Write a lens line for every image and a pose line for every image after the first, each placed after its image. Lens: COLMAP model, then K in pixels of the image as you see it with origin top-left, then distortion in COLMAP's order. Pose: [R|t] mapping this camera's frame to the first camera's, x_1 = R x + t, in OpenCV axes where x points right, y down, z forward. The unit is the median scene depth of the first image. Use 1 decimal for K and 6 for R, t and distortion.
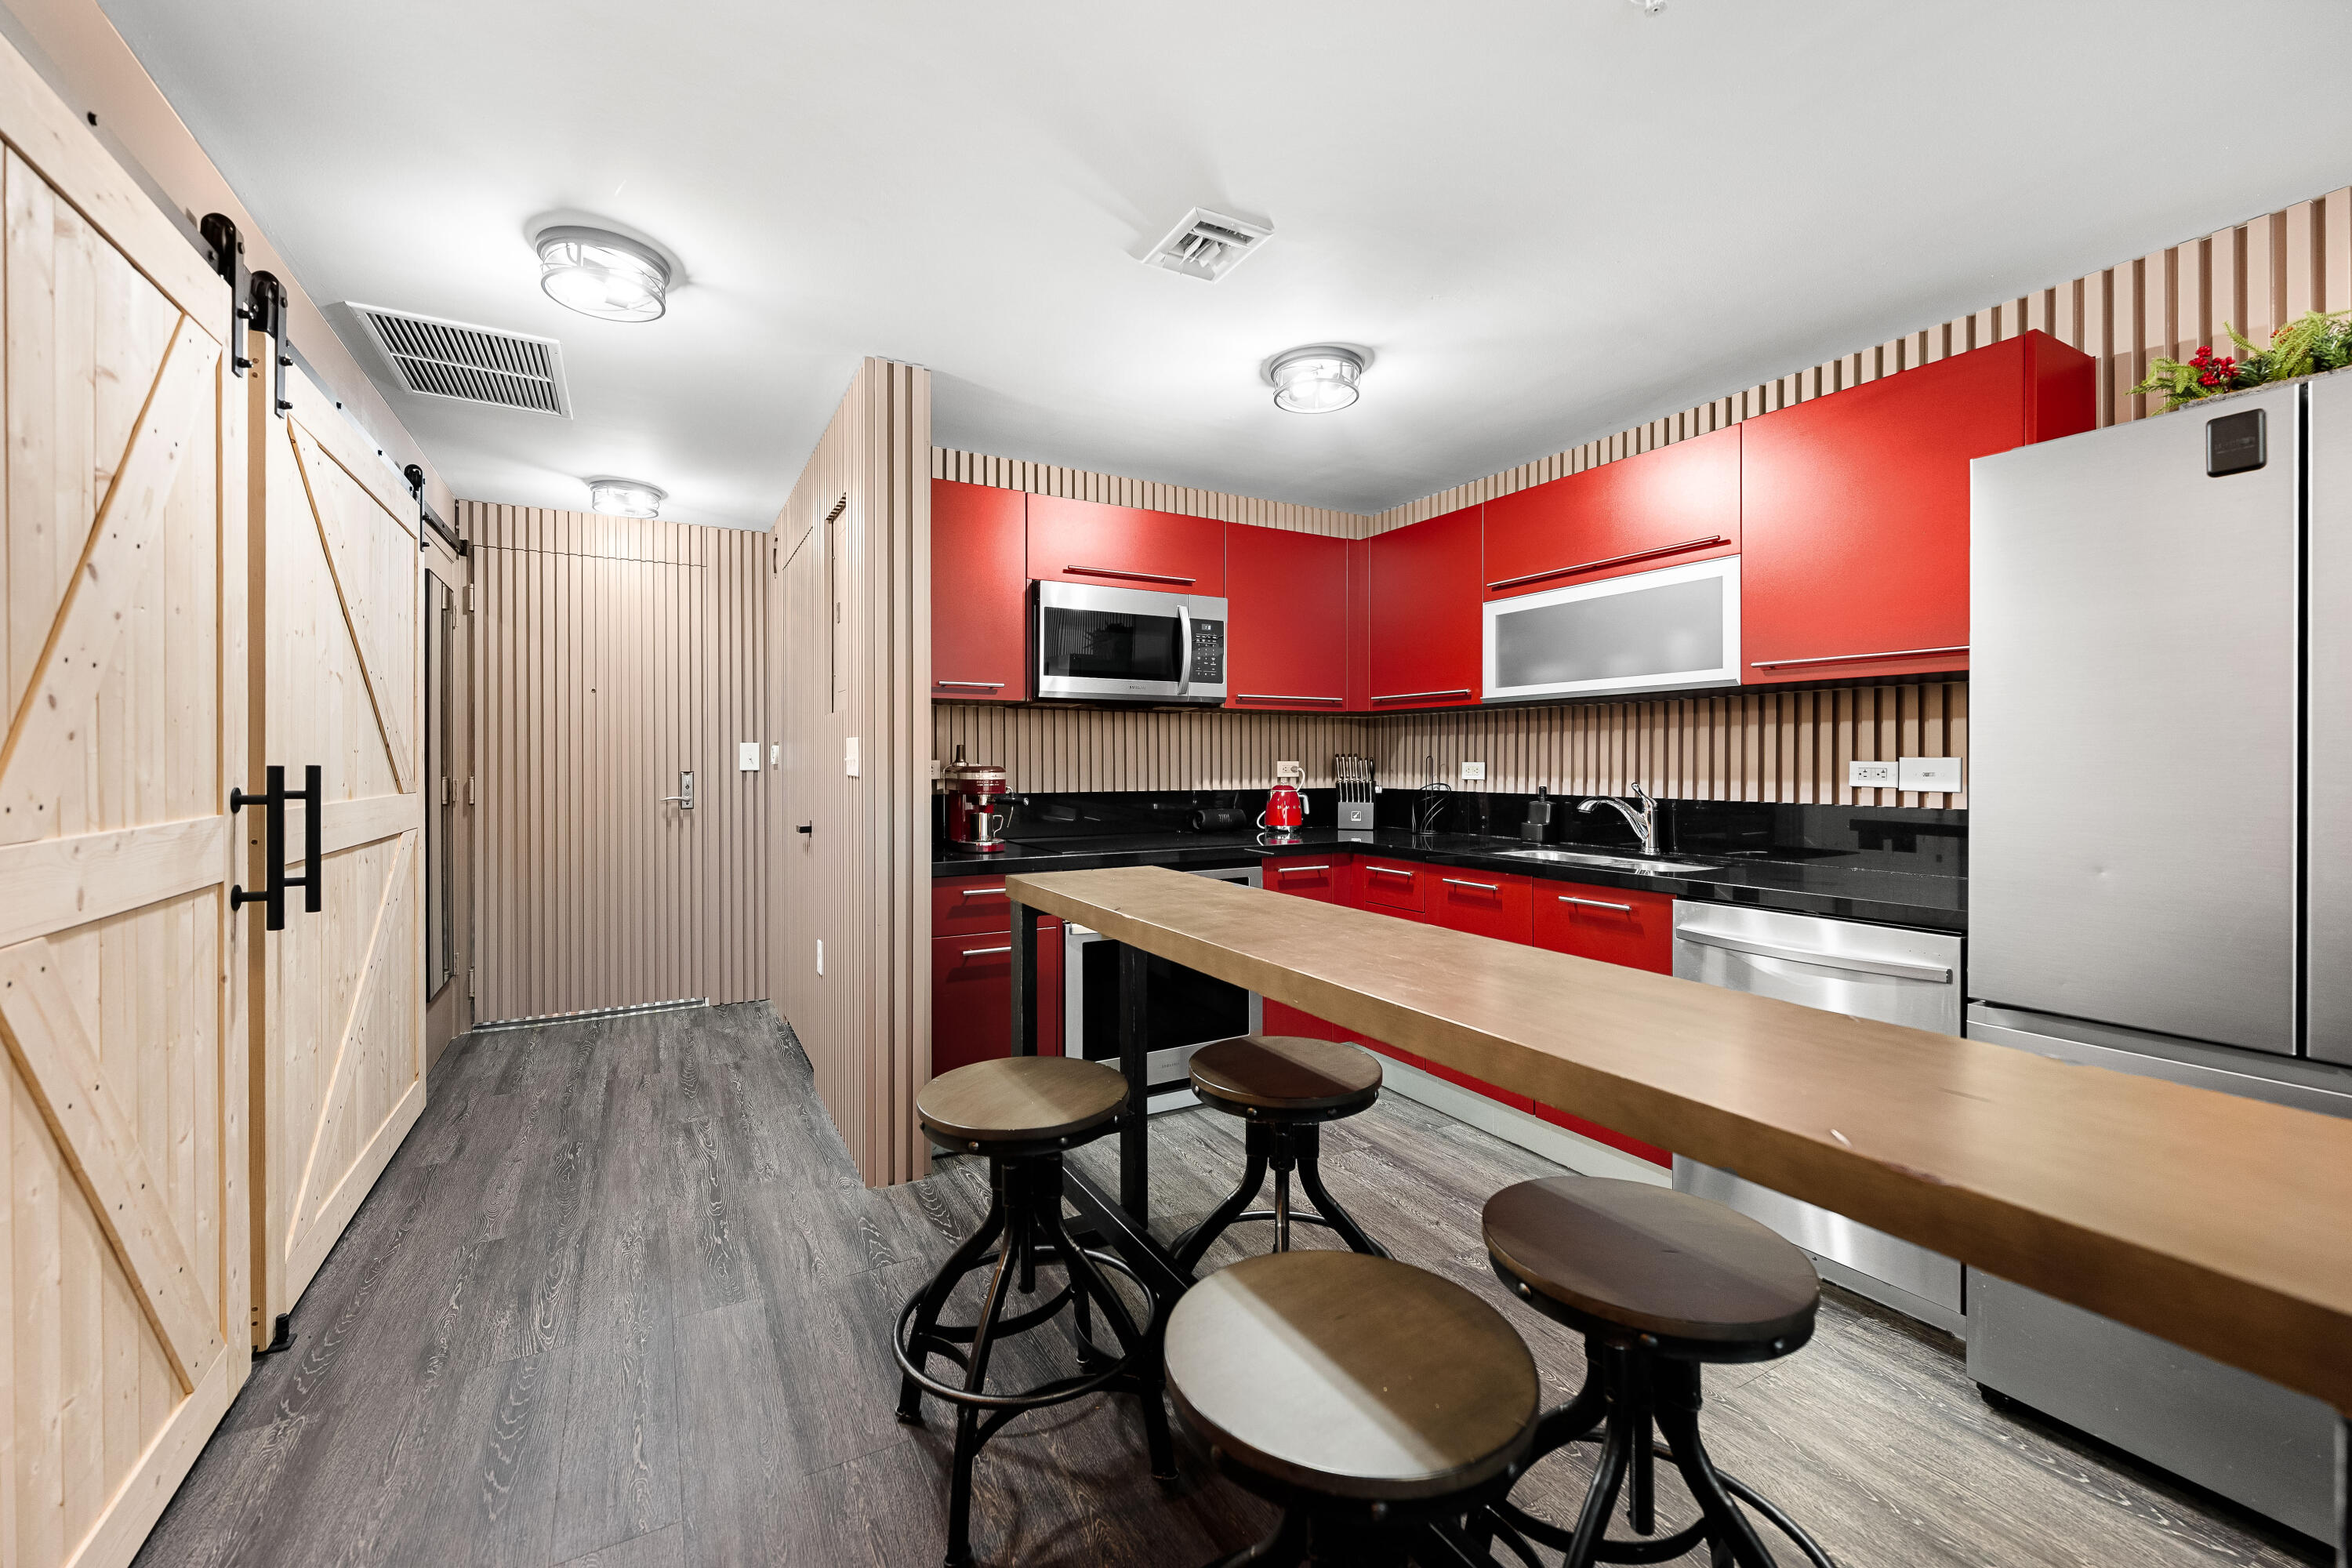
lens RADIAL K [[935.4, 0, 1162.2], [0, 935.4, 763.0], [0, 0, 1]] dist [-0.000648, -0.001015]
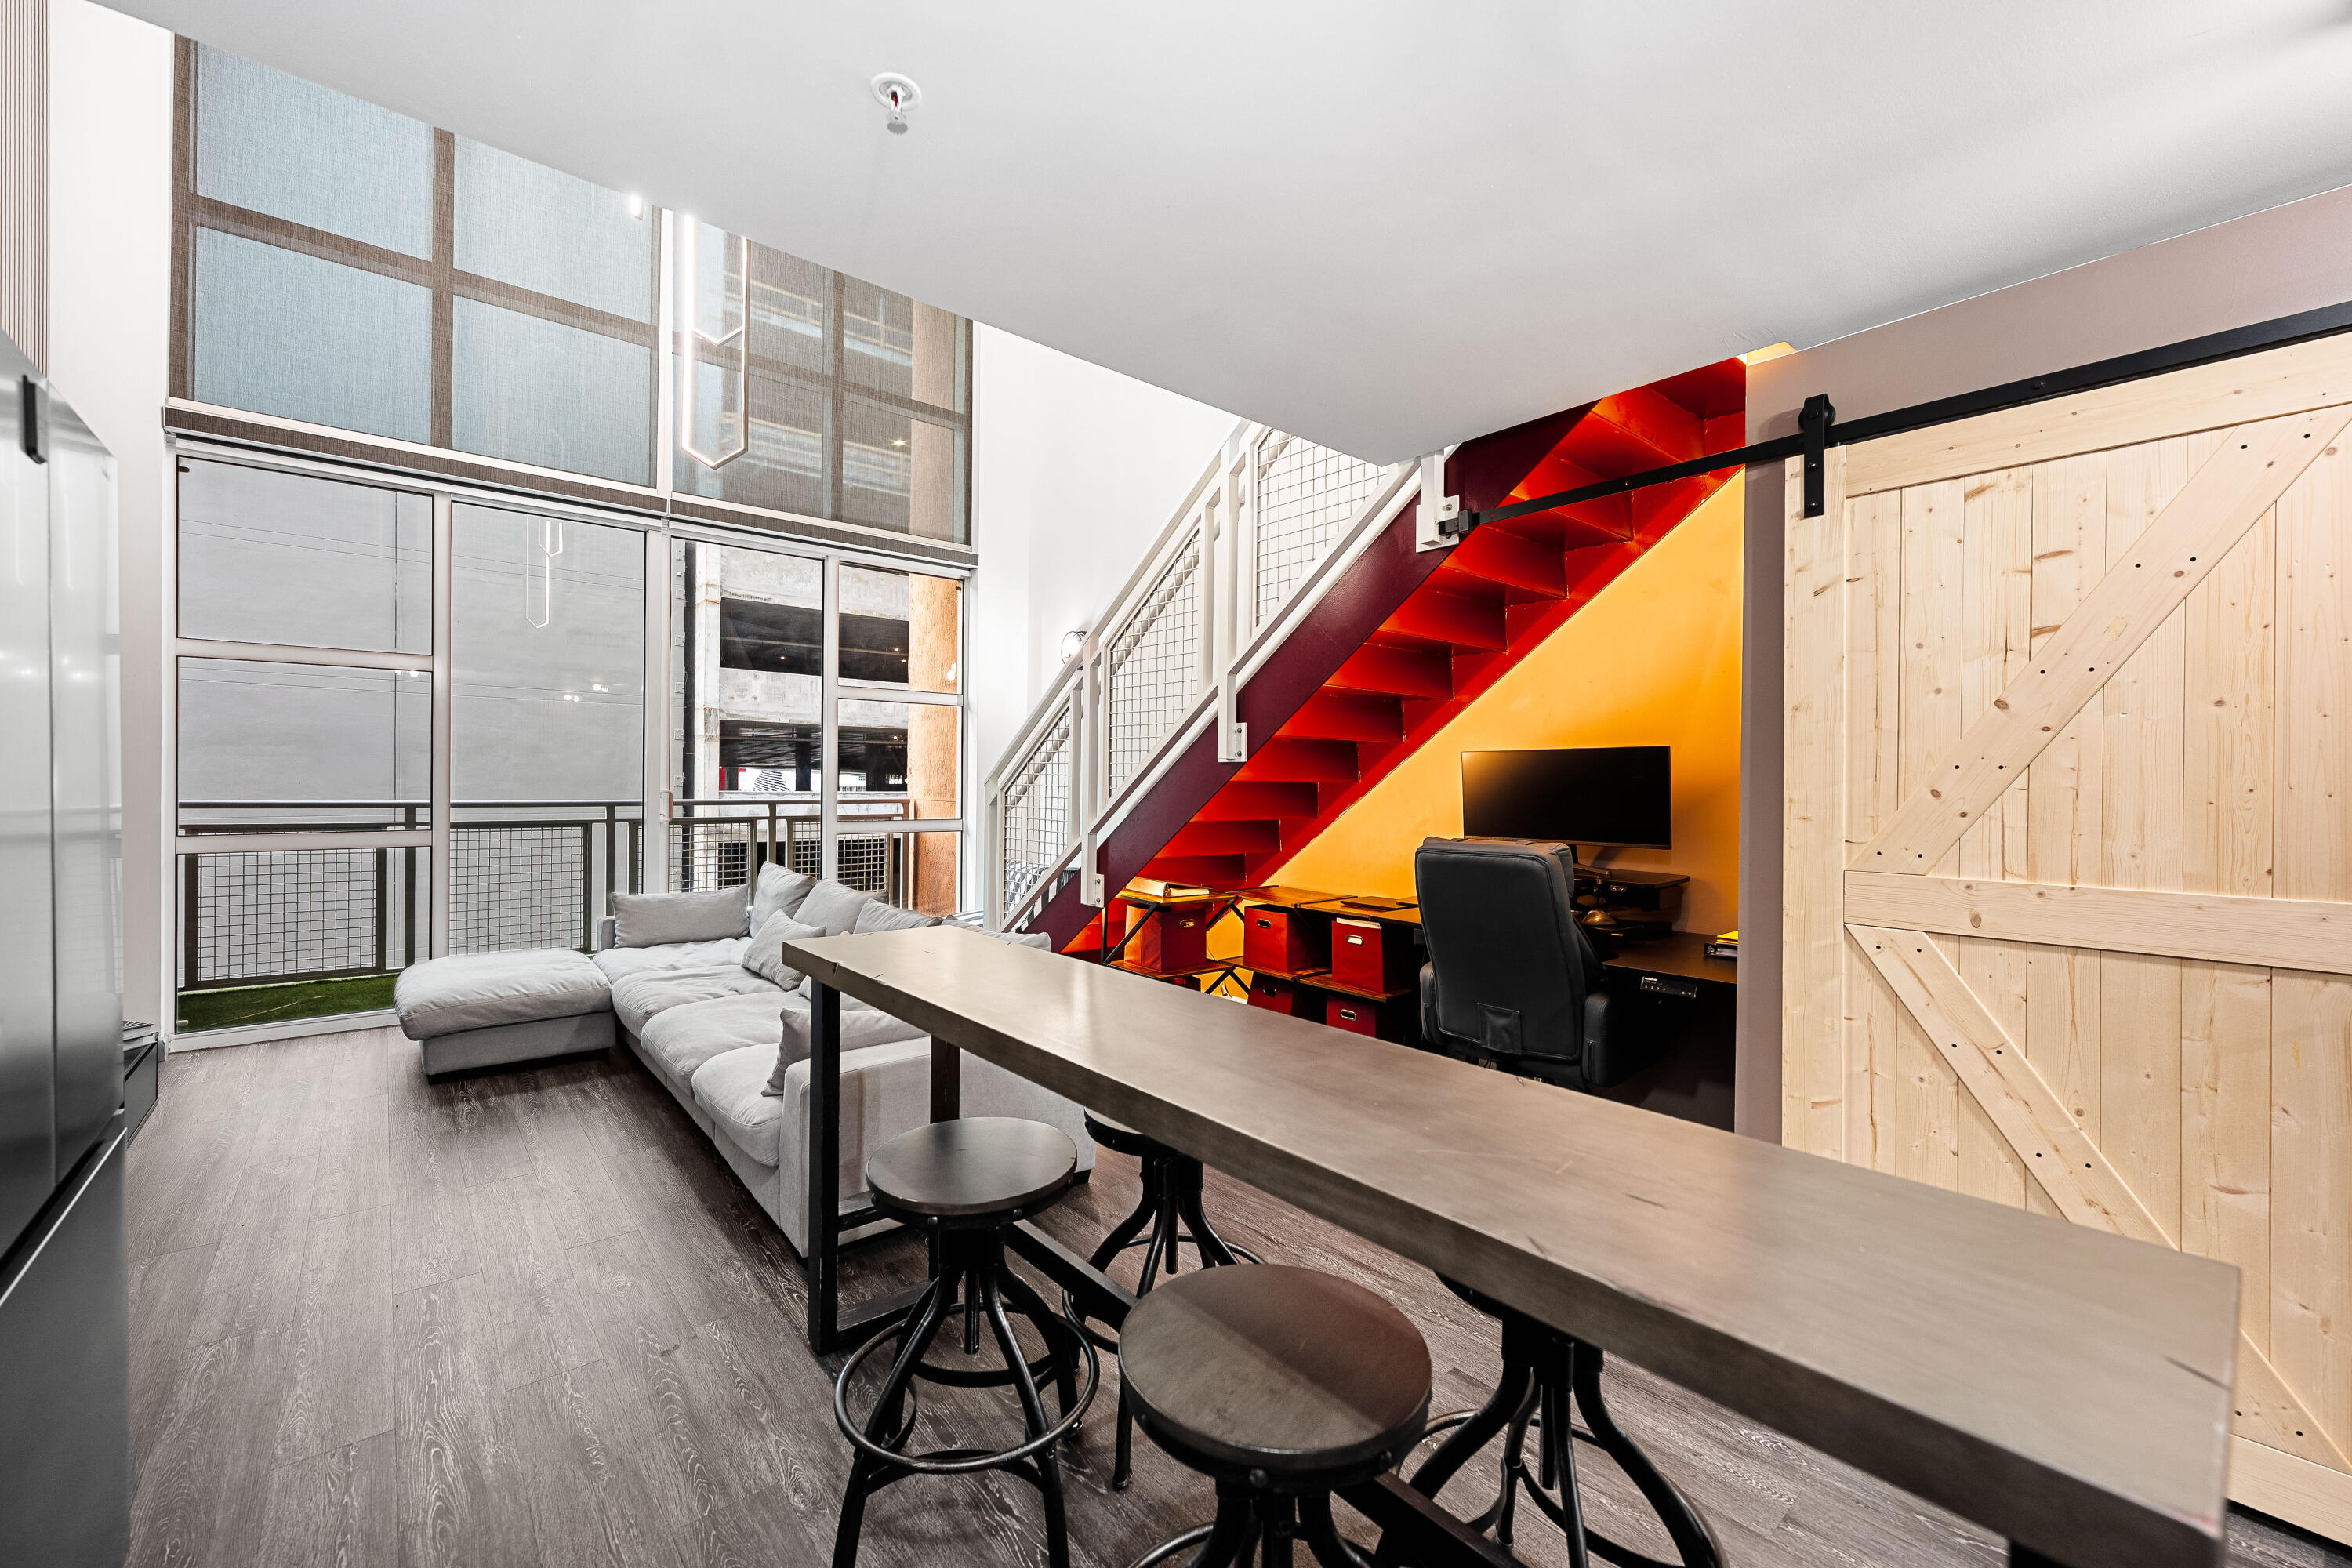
lens RADIAL K [[935.4, 0, 1181.8], [0, 935.4, 780.7], [0, 0, 1]] dist [-0.000648, -0.001015]
pose [[-0.978792, -0.011523, -0.204532, 0.178750], [-0.012915, 0.999902, 0.005472, -0.030715], [0.204449, 0.007997, -0.978845, 0.907783]]
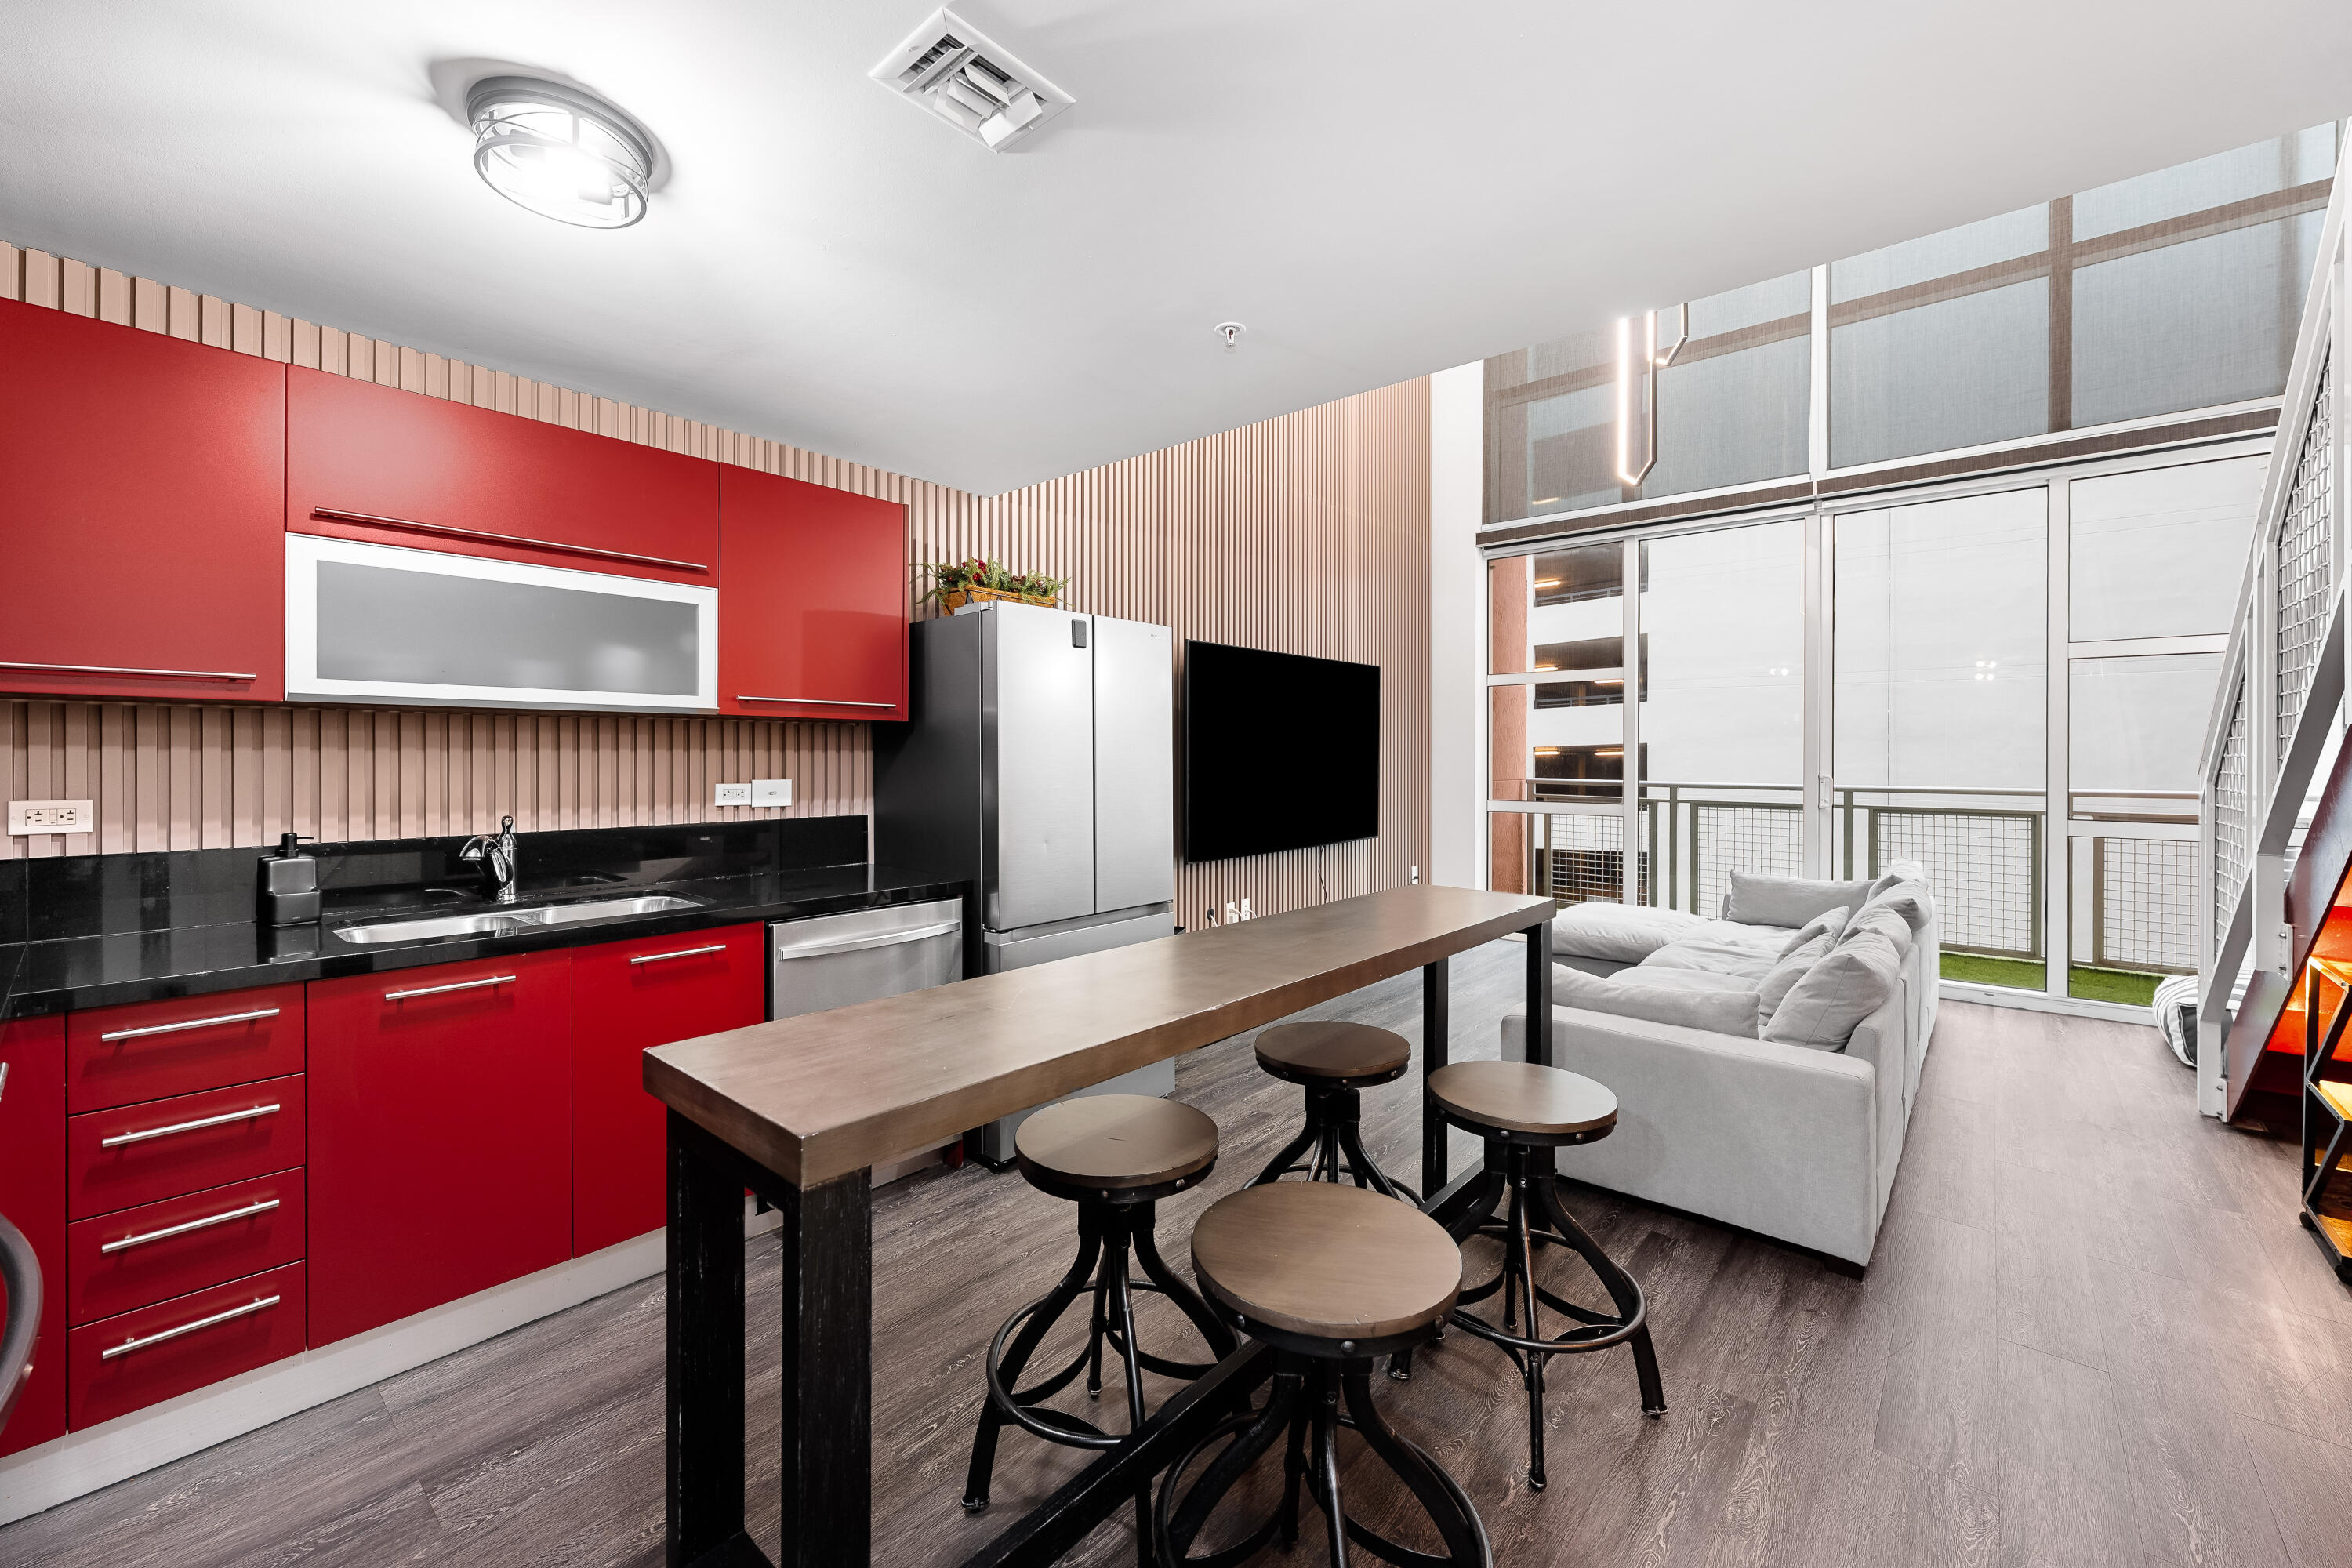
lens RADIAL K [[935.4, 0, 1158.8], [0, 935.4, 754.5], [0, 0, 1]] dist [-0.000648, -0.001015]
pose [[-0.334581, -0.003104, 0.942362, -0.439614], [-0.000104, 0.999995, 0.003257, -0.034755], [-0.942367, 0.000992, -0.334580, 0.727979]]
